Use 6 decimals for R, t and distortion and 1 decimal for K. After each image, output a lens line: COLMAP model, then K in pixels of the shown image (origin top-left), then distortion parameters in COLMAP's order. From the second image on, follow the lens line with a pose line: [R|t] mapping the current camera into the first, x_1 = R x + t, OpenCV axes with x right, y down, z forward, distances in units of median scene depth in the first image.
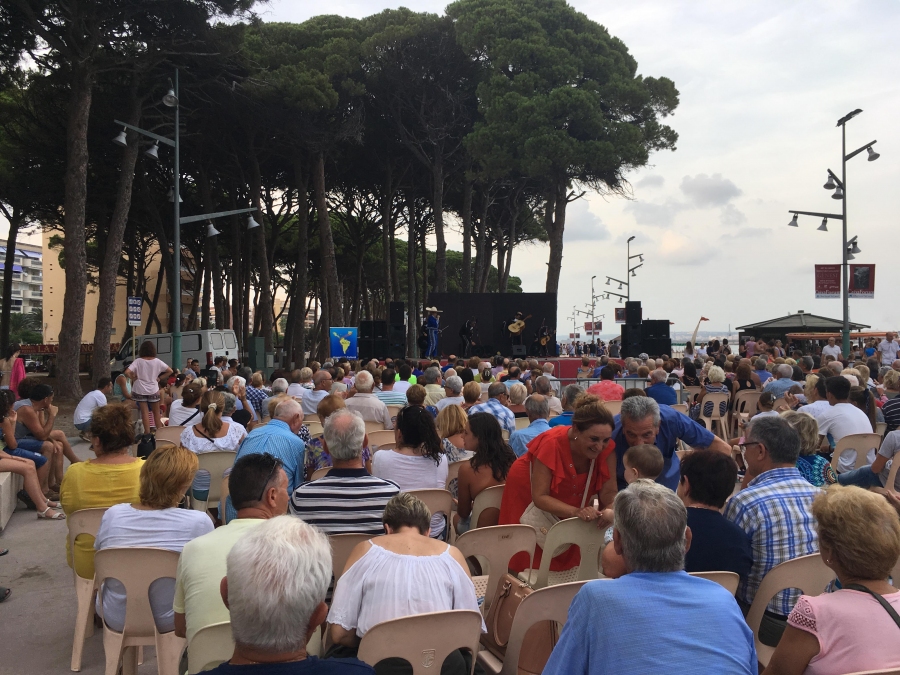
lens RADIAL K [[765.0, 0, 450.3], [0, 765.0, 339.6], [0, 0, 1]] dist [0.003212, 0.002002]
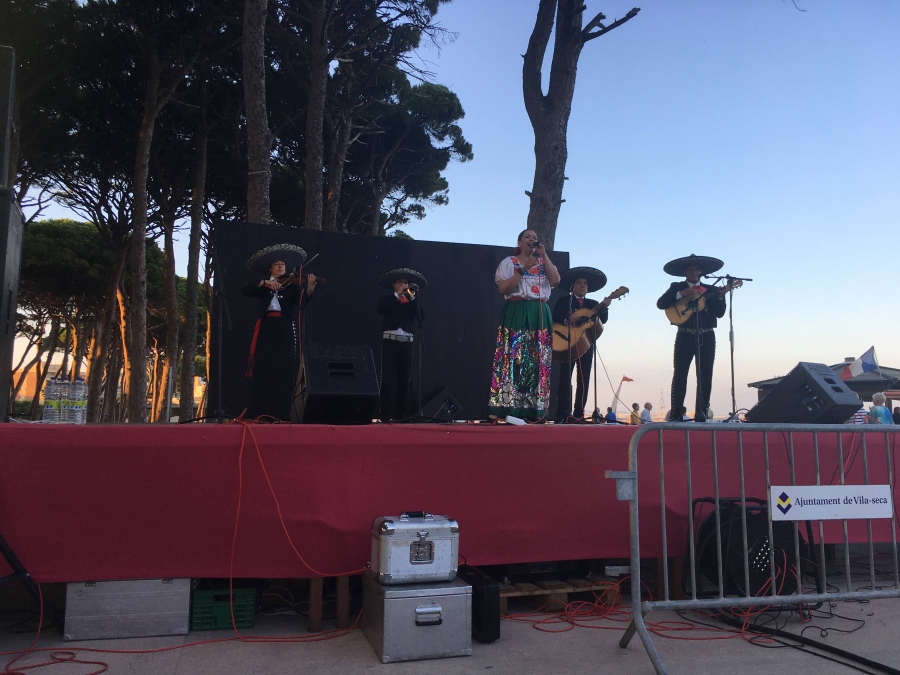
lens RADIAL K [[765.0, 0, 448.3], [0, 765.0, 332.3], [0, 0, 1]] dist [0.003212, 0.002002]
pose [[0.966788, 0.041487, 0.252191, -0.010545], [-0.014951, 0.994228, -0.106244, 0.015346], [-0.255144, 0.098945, 0.961827, 0.639727]]
